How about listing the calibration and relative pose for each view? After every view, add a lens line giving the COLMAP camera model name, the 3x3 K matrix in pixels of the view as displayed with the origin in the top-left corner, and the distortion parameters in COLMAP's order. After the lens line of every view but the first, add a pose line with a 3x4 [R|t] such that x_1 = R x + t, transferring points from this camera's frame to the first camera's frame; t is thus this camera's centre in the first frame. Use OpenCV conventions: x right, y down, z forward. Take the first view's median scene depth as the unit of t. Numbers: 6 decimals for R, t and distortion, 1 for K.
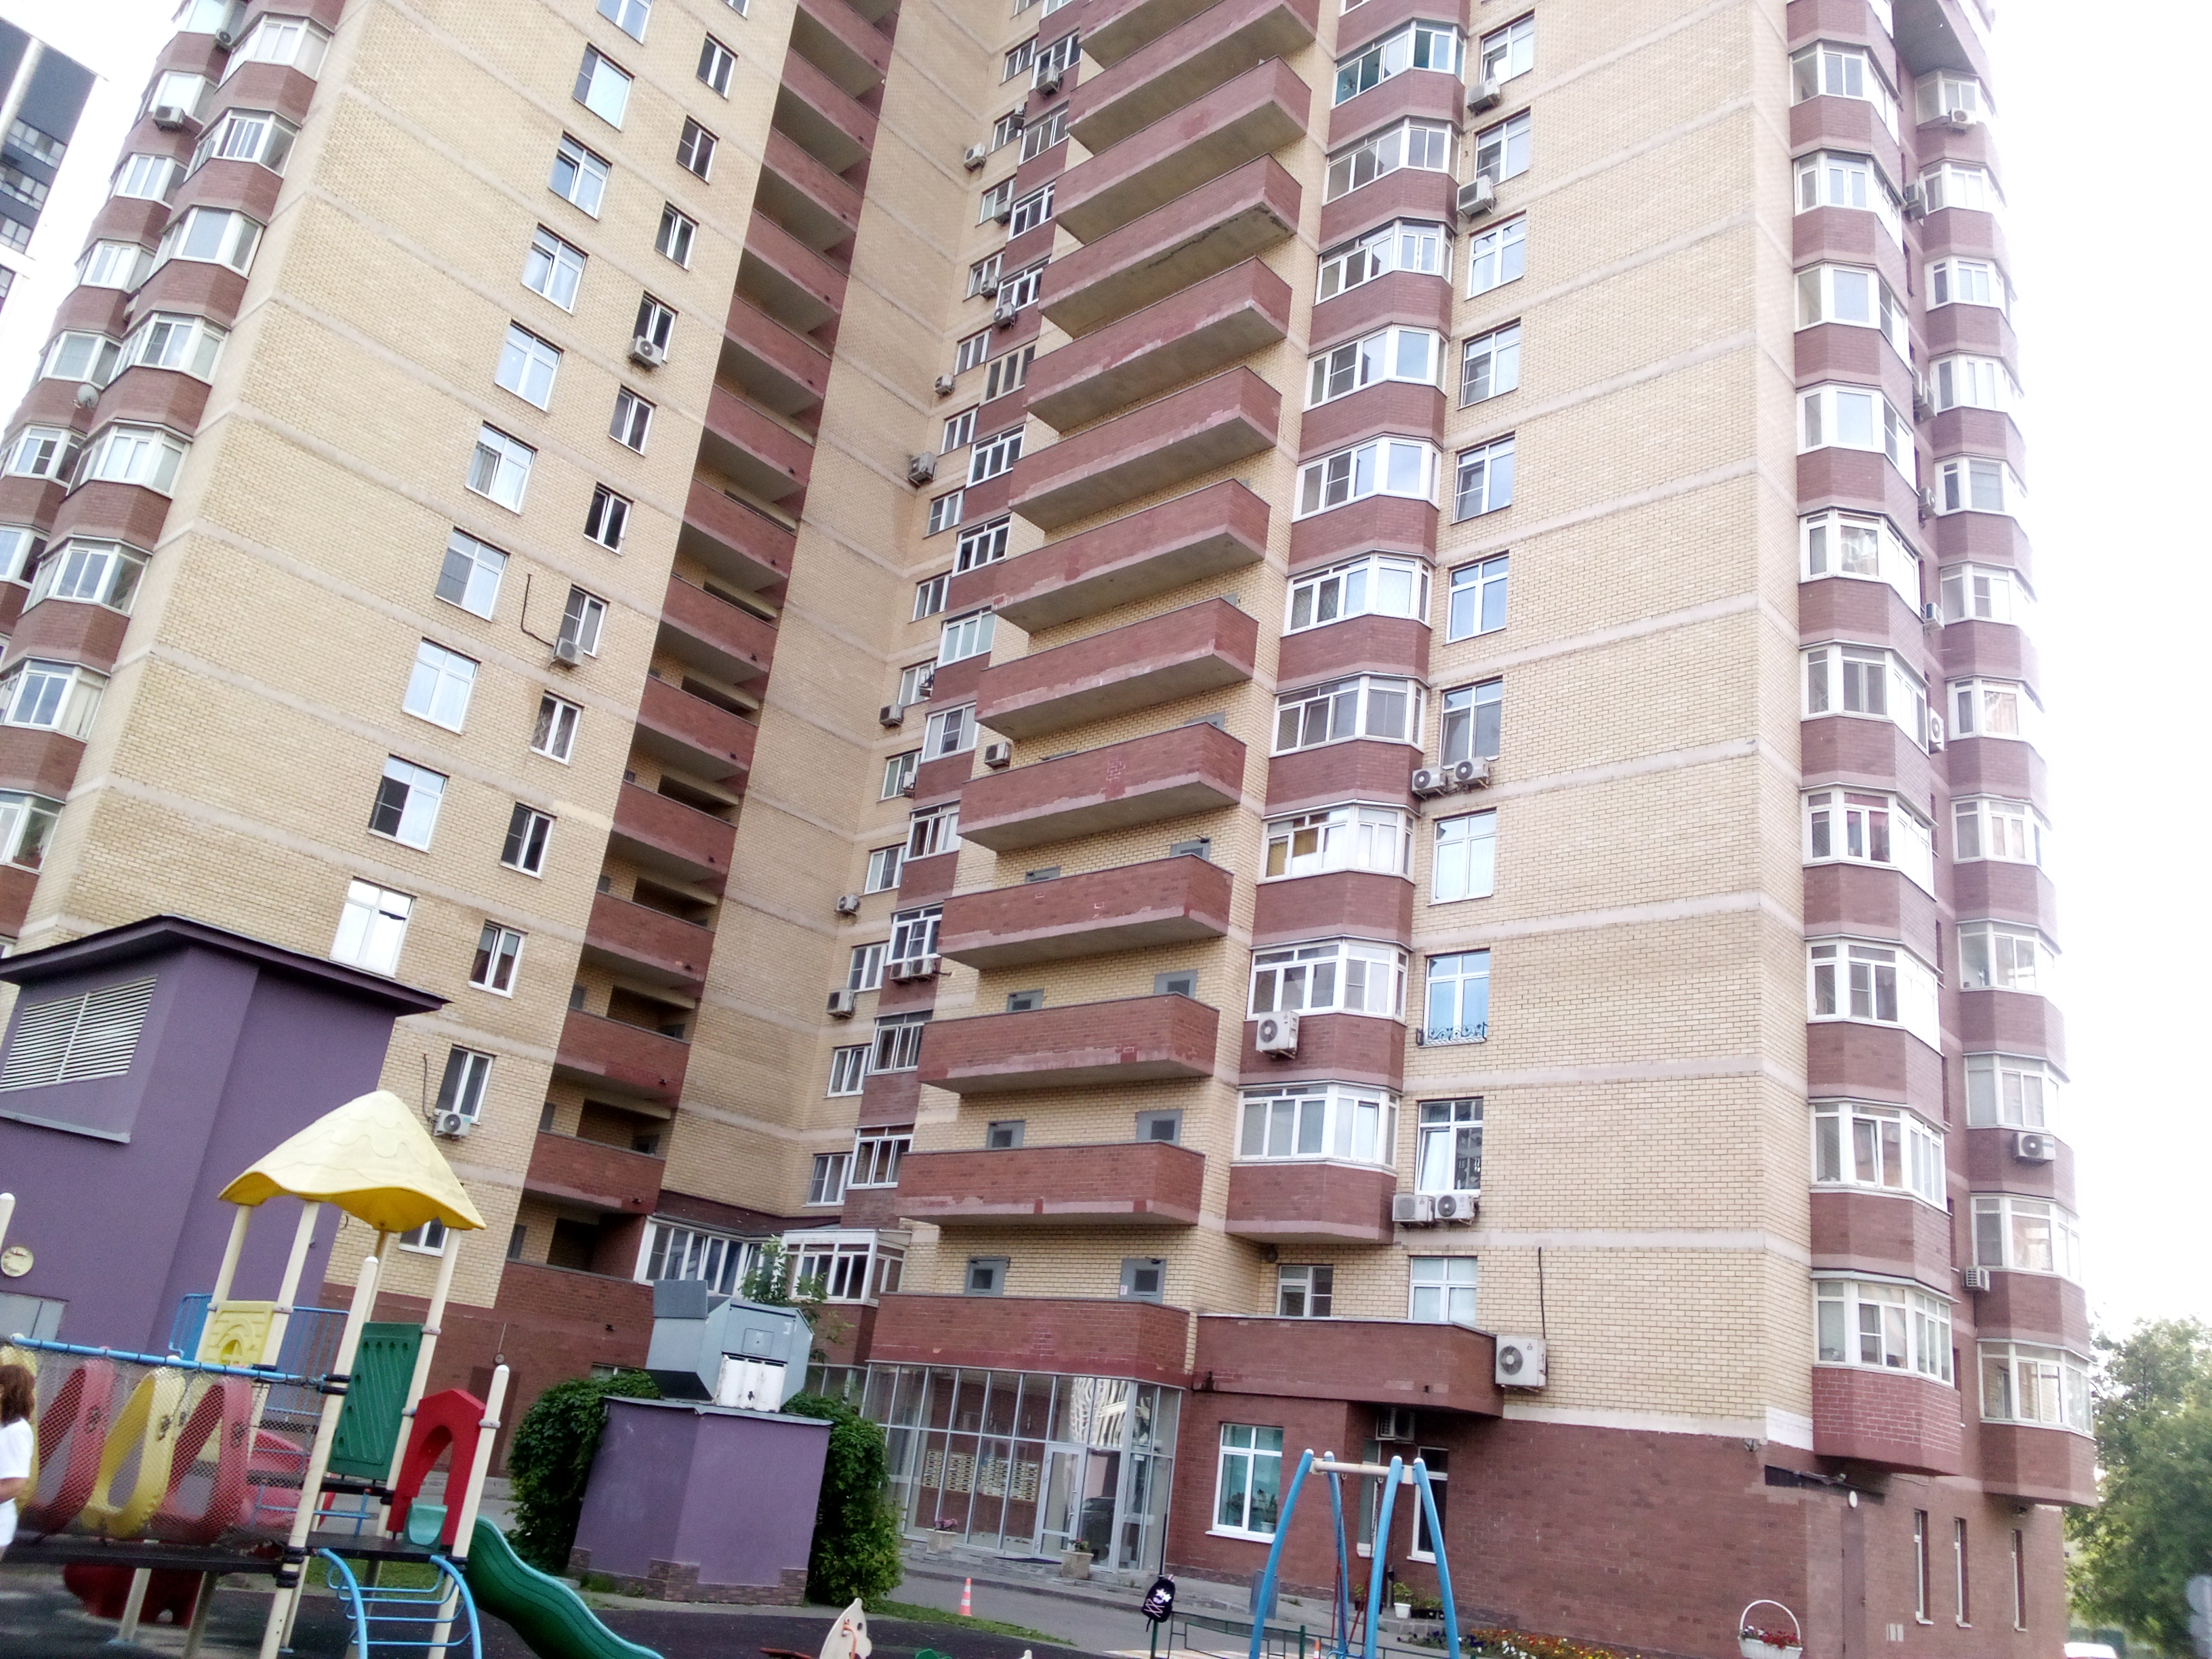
lens RADIAL K [[1755.3, 0, 1106.0], [0, 1755.3, 829.5], [0, 0, 1]] dist [0.110222, -0.149213]
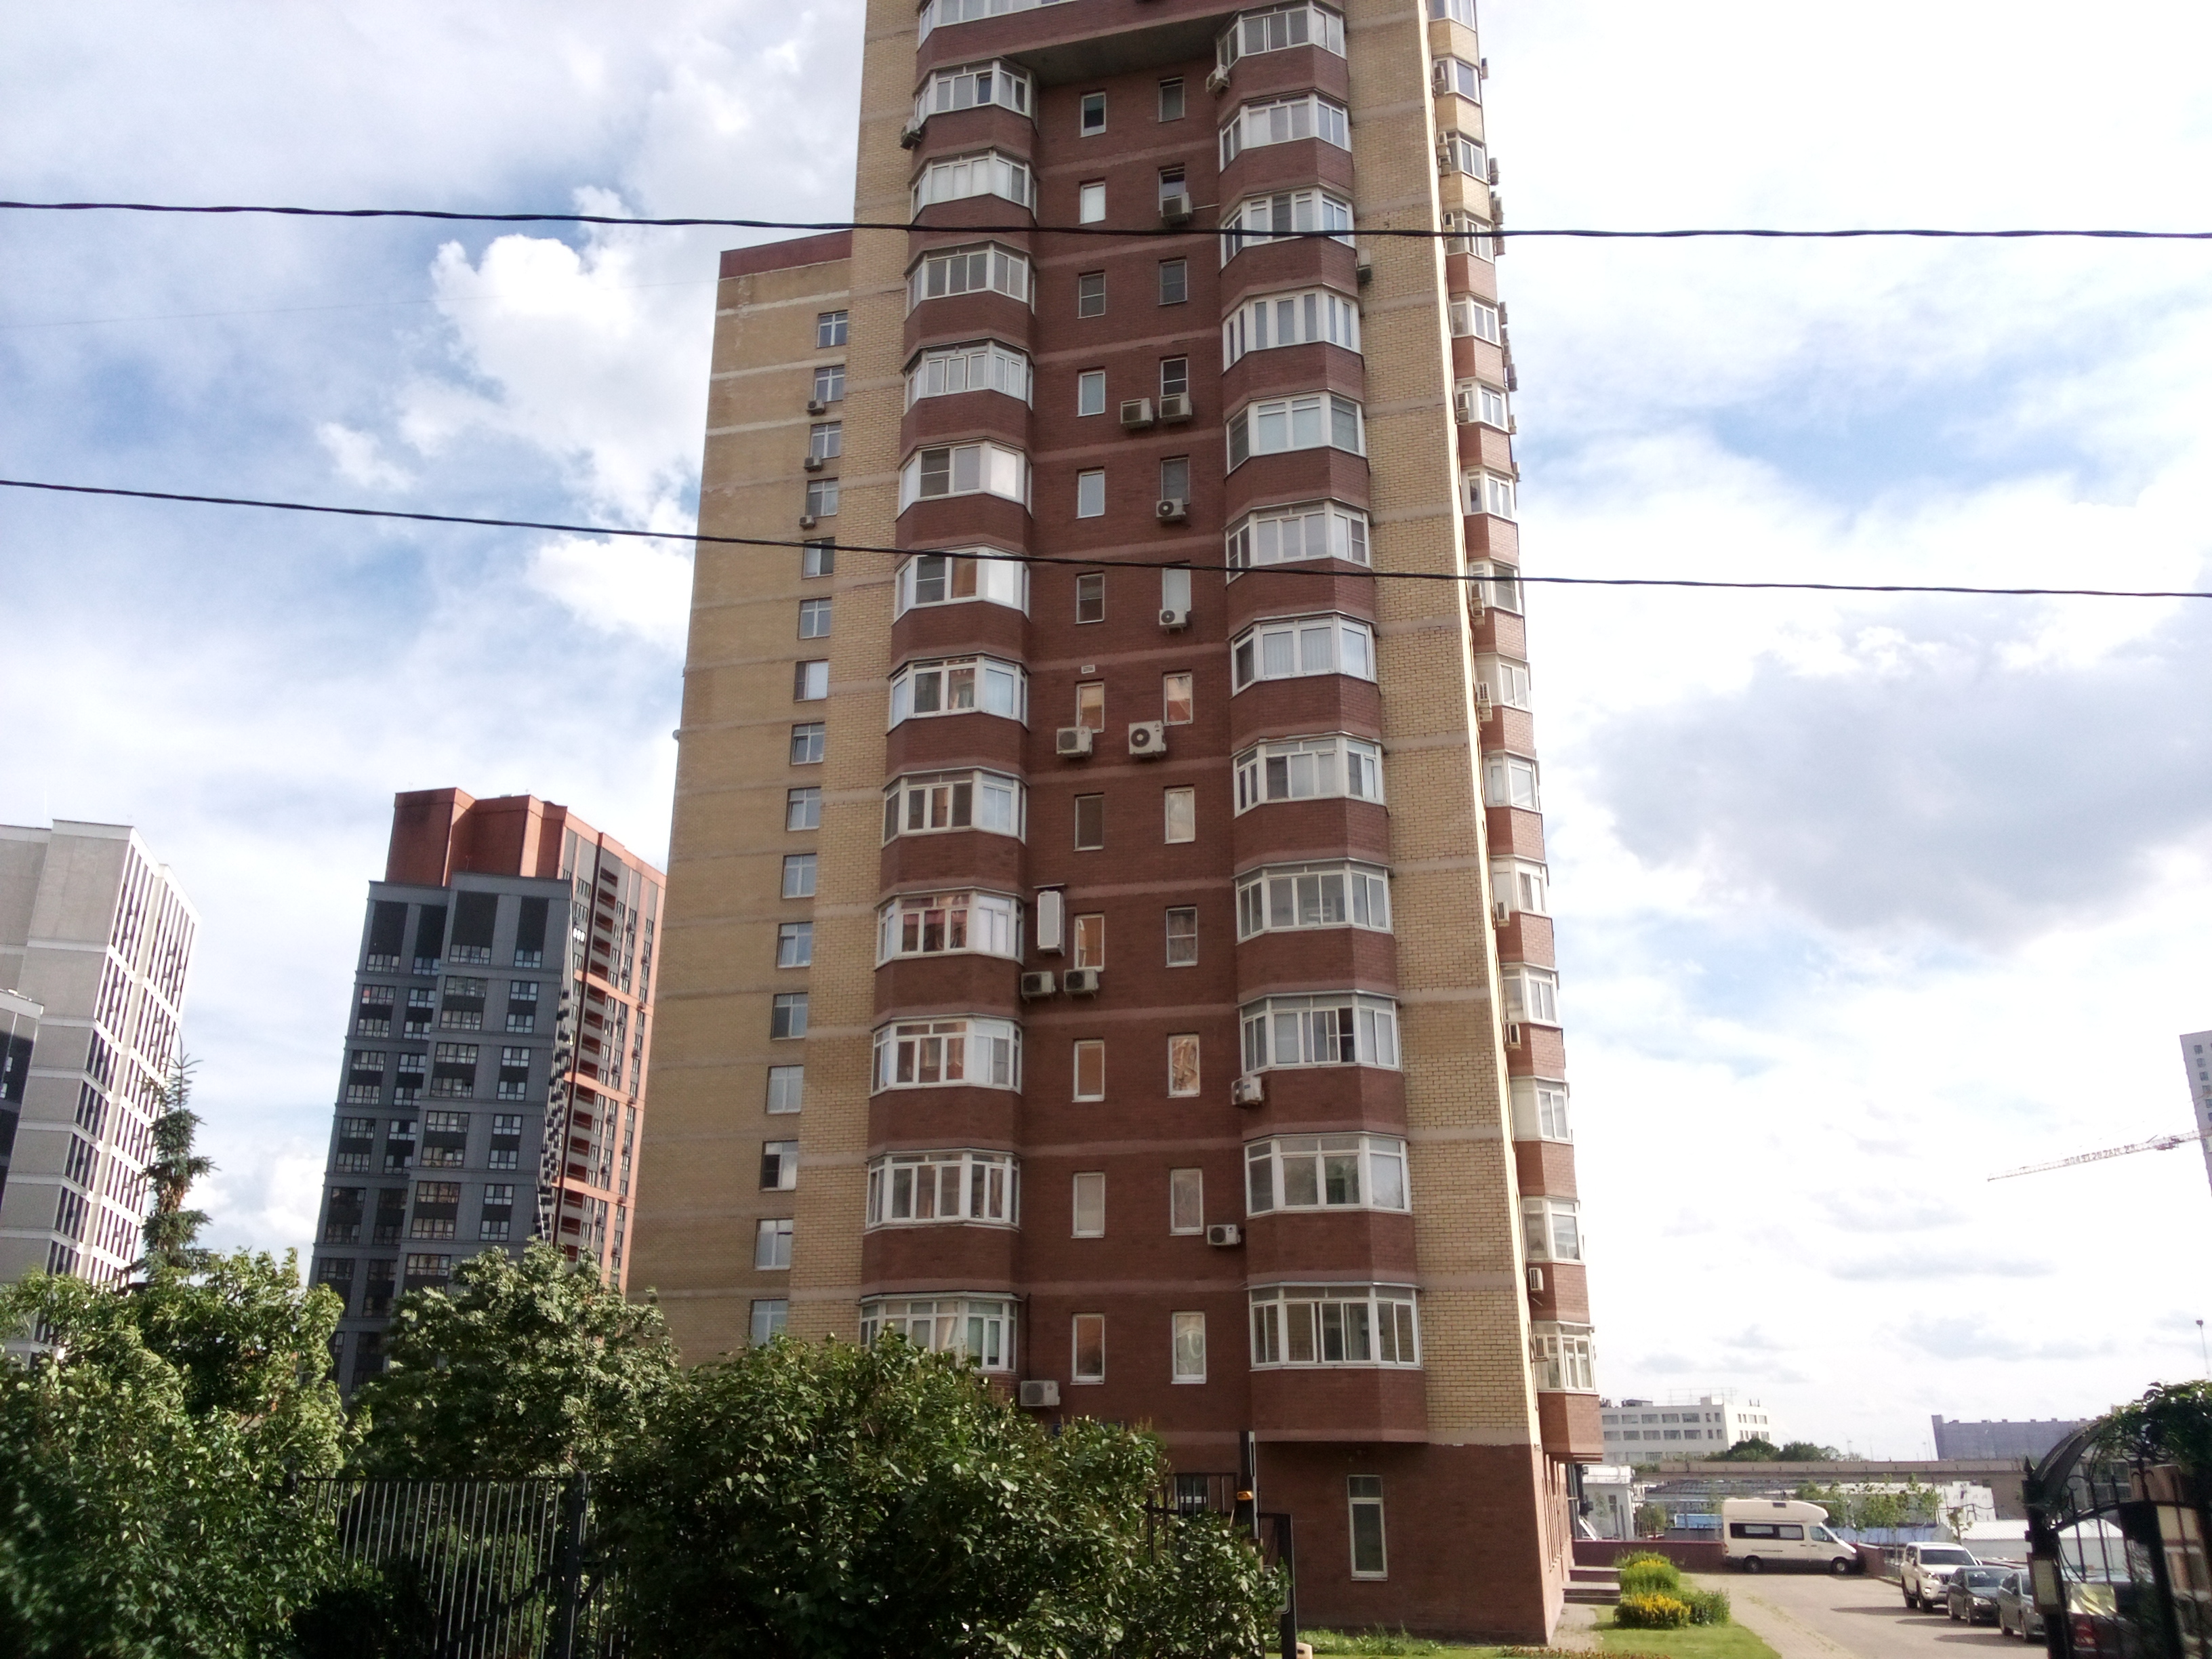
lens RADIAL K [[1755.3, 0, 1106.0], [0, 1755.3, 829.5], [0, 0, 1]] dist [0.110222, -0.149213]
pose [[0.463210, -0.408519, -0.786479, 1.216297], [0.357605, 0.898129, -0.255896, 0.242054], [0.810898, -0.162715, 0.562111, 0.356419]]
